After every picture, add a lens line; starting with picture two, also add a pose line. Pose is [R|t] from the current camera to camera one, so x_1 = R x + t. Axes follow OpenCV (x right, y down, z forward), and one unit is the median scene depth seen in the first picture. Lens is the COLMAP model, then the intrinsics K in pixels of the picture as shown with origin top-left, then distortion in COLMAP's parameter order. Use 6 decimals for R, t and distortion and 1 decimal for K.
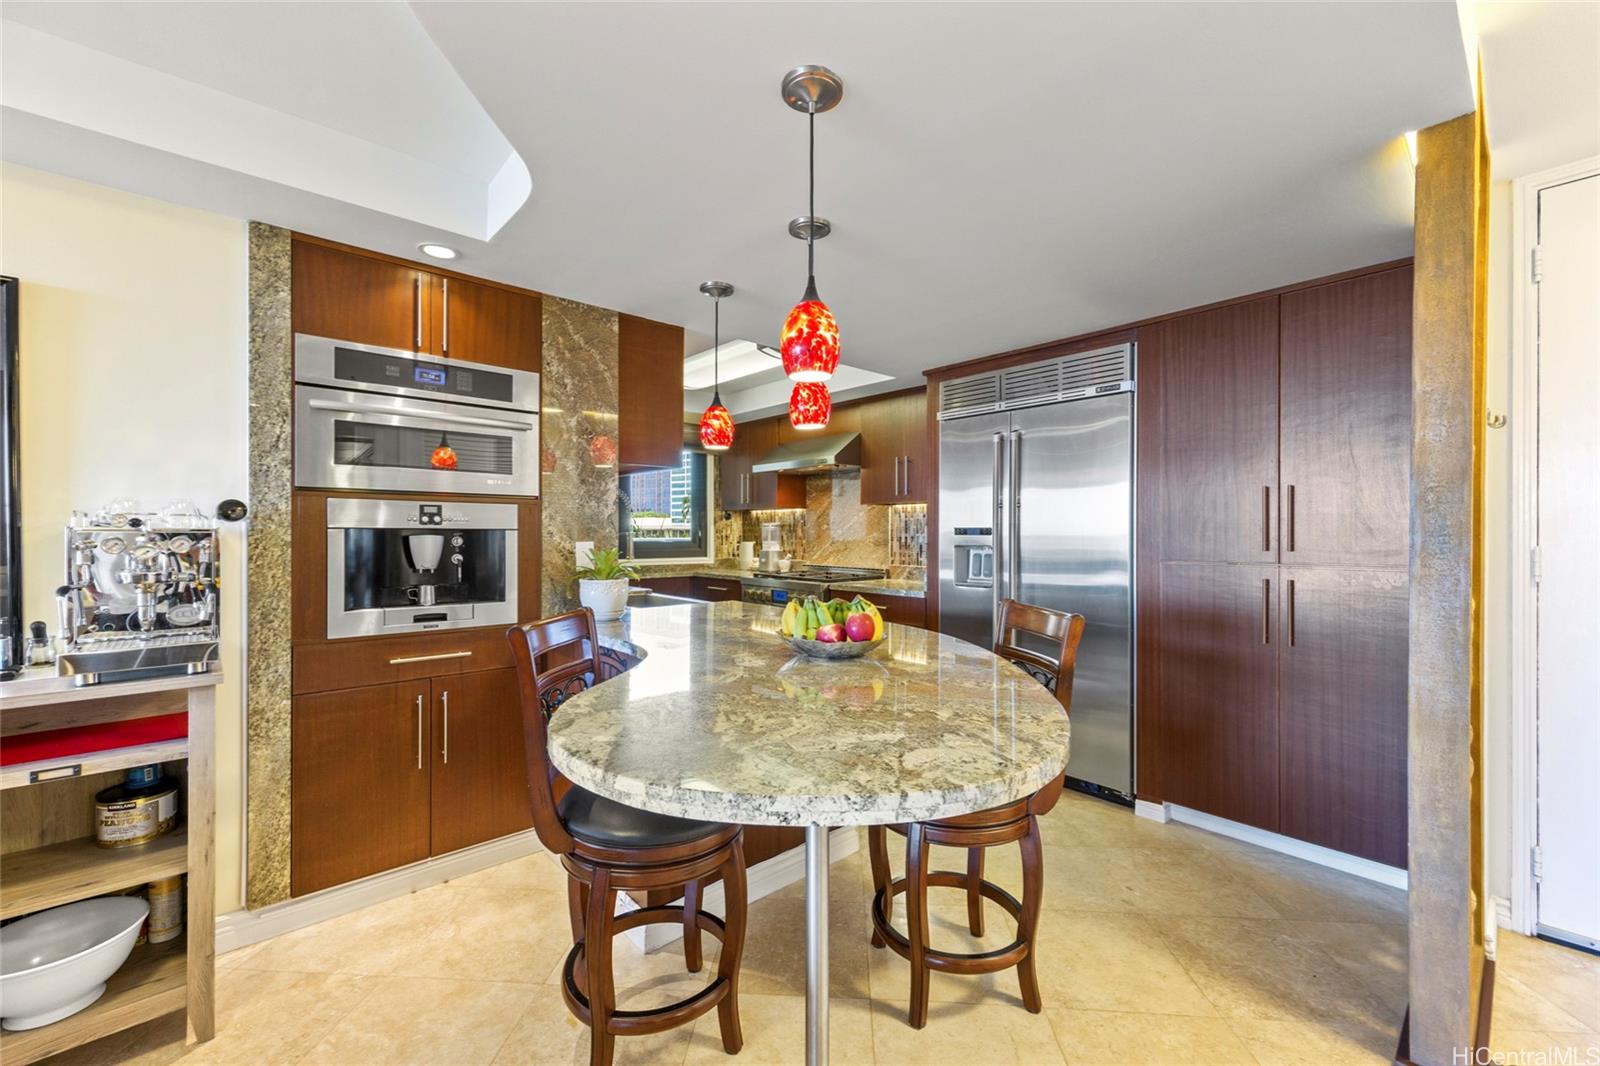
lens RADIAL K [[624.9, 0, 808.4], [0, 624.9, 527.3], [0, 0, 1]] dist [0.010038, 0.000132]
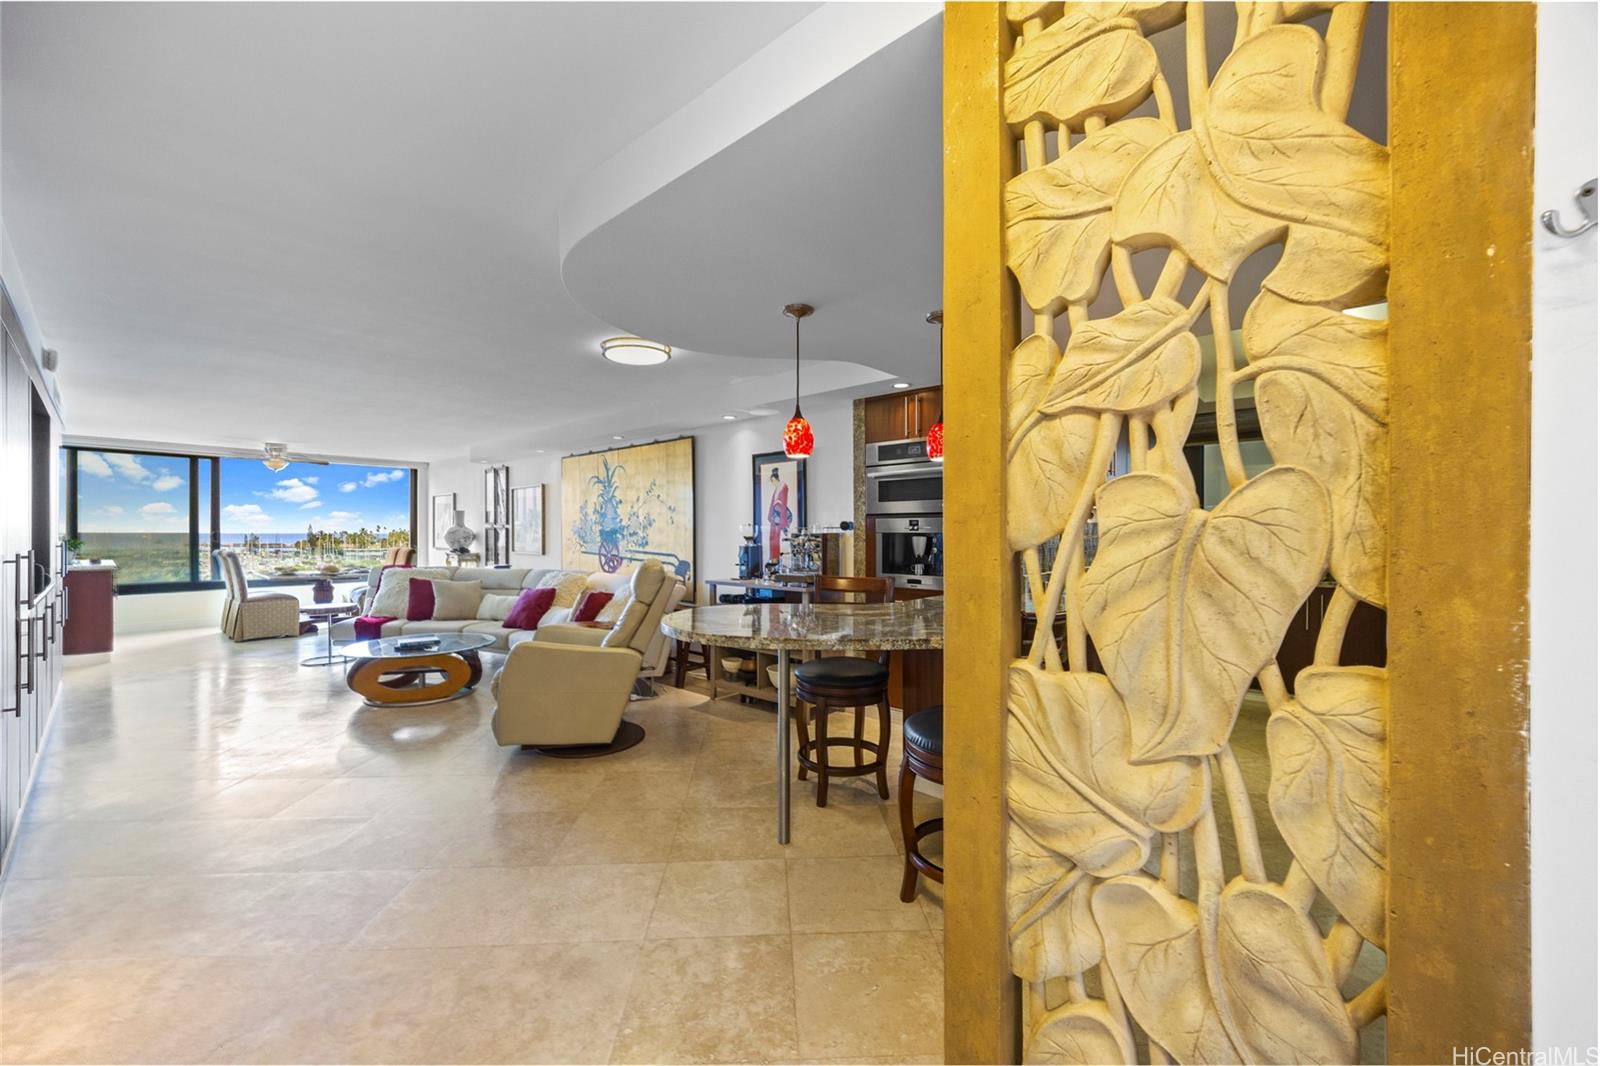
lens RADIAL K [[608.5, 0, 804.3], [0, 608.5, 540.6], [0, 0, 1]] dist [-0.000792, -0.000449]
pose [[0.151791, -0.002543, -0.988409, 1.073275], [0.004457, 0.999988, -0.001888, 0.026459], [0.988403, -0.004119, 0.151801, 0.400032]]
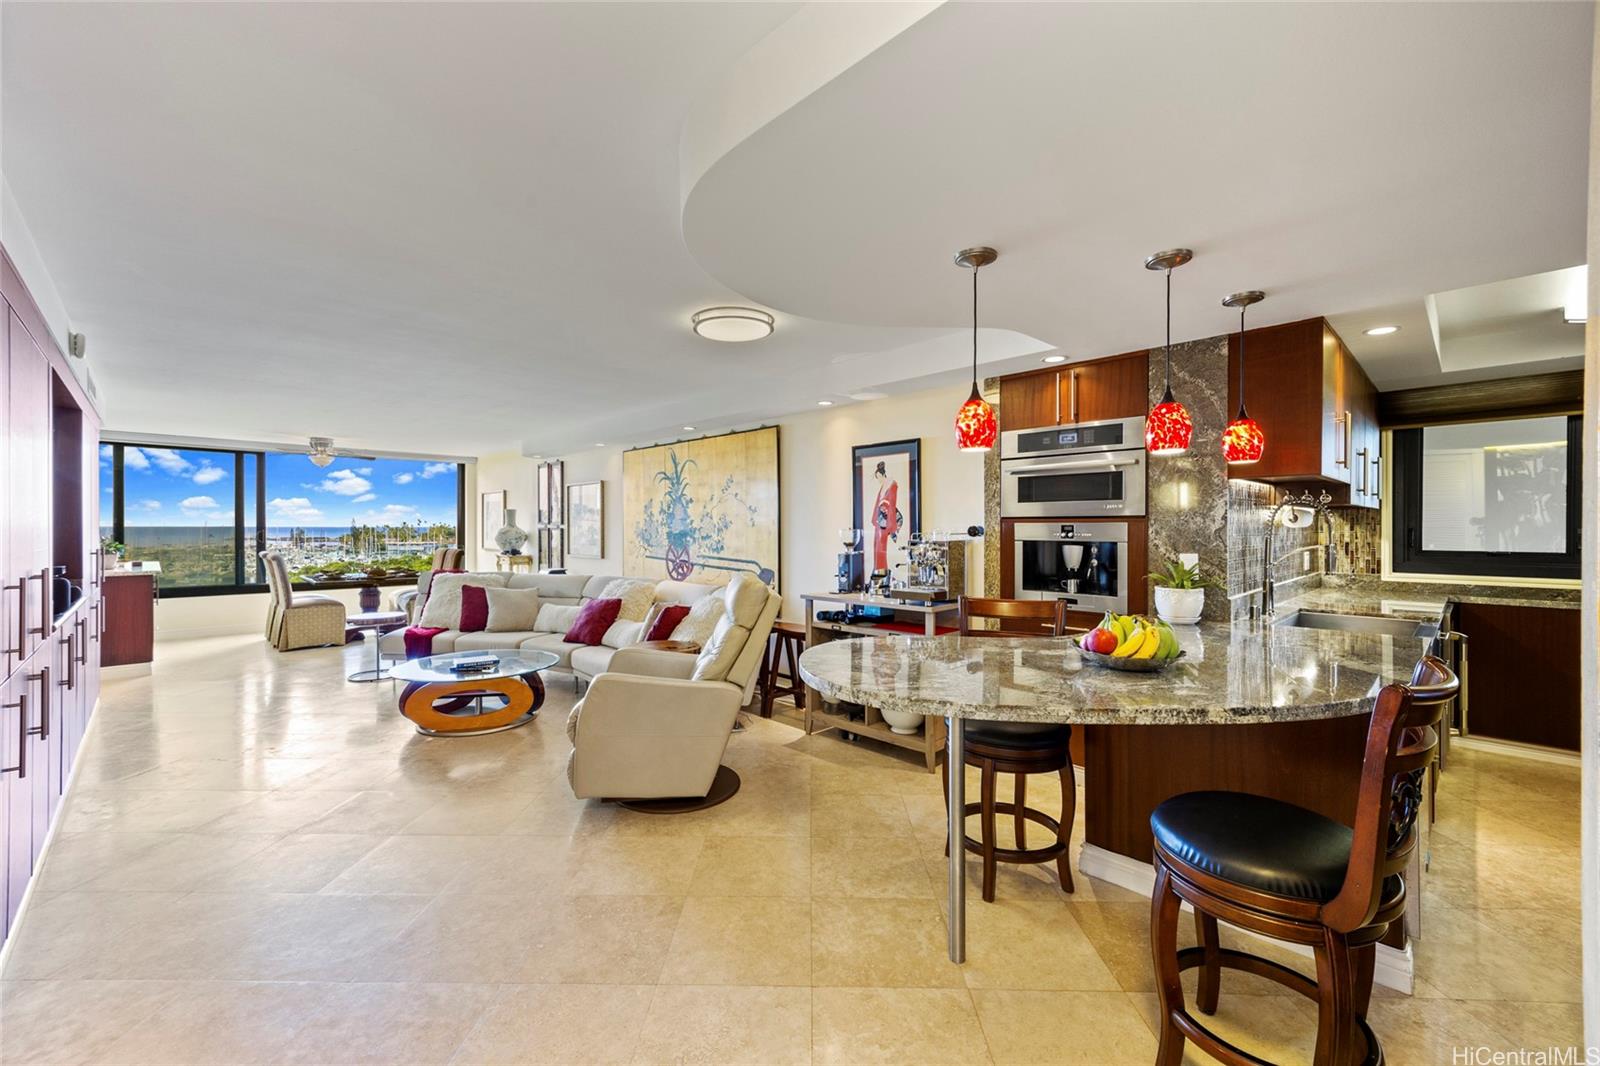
lens RADIAL K [[624.9, 0, 787.6], [0, 624.9, 531.4], [0, 0, 1]] dist [0.010038, 0.000132]
pose [[0.077583, -0.002841, -0.996982, 0.797855], [0.003654, 0.999990, -0.002565, -0.018782], [0.996979, -0.003444, 0.077593, 0.217022]]
